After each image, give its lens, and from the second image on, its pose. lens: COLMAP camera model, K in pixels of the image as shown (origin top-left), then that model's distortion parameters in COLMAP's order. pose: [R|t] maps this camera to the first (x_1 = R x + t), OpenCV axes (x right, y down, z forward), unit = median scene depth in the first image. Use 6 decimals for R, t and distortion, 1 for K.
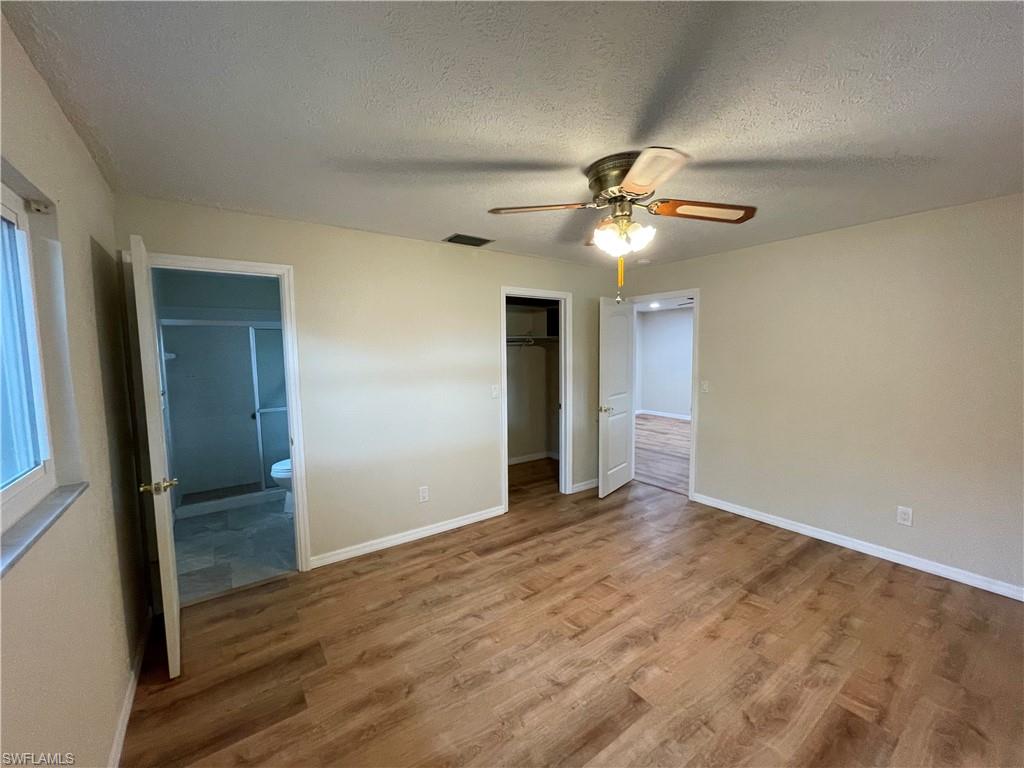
lens RADIAL K [[428.5, 0, 511.1], [0, 428.5, 387.5], [0, 0, 1]] dist [-0.002330, -0.001113]
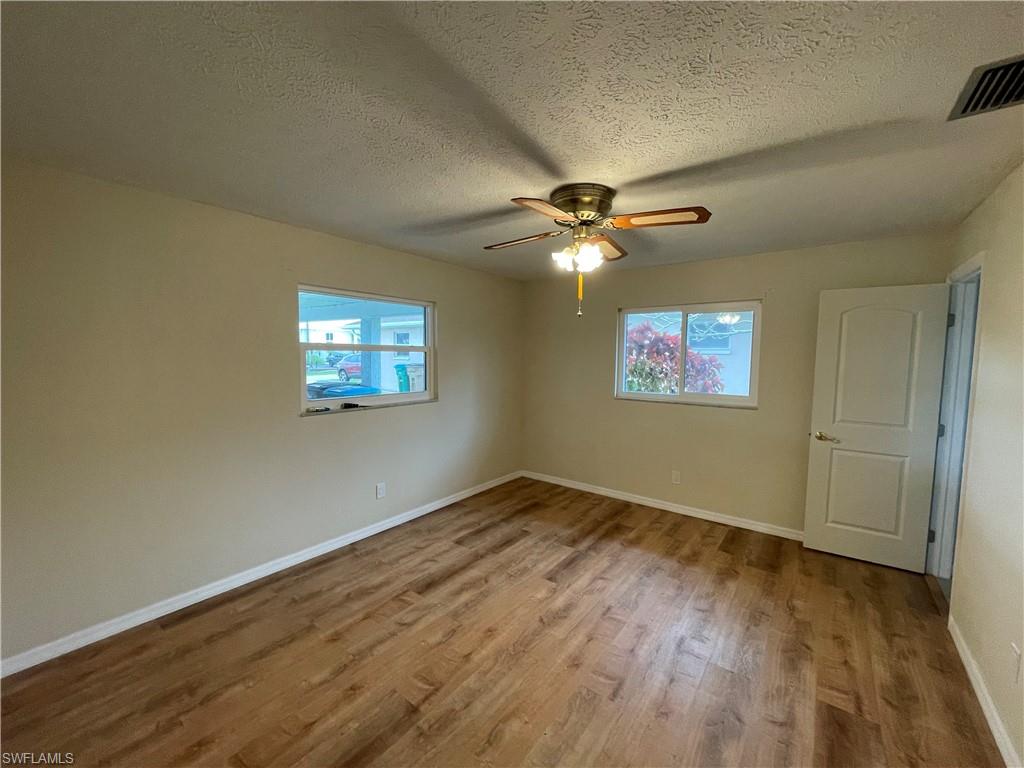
lens RADIAL K [[428.5, 0, 512.4], [0, 428.5, 386.1], [0, 0, 1]] dist [-0.002330, -0.001113]
pose [[-0.959004, 0.022119, -0.282529, 0.702717], [-0.023961, 0.987051, 0.158606, -0.176711], [0.282379, 0.158873, -0.946056, 1.913500]]
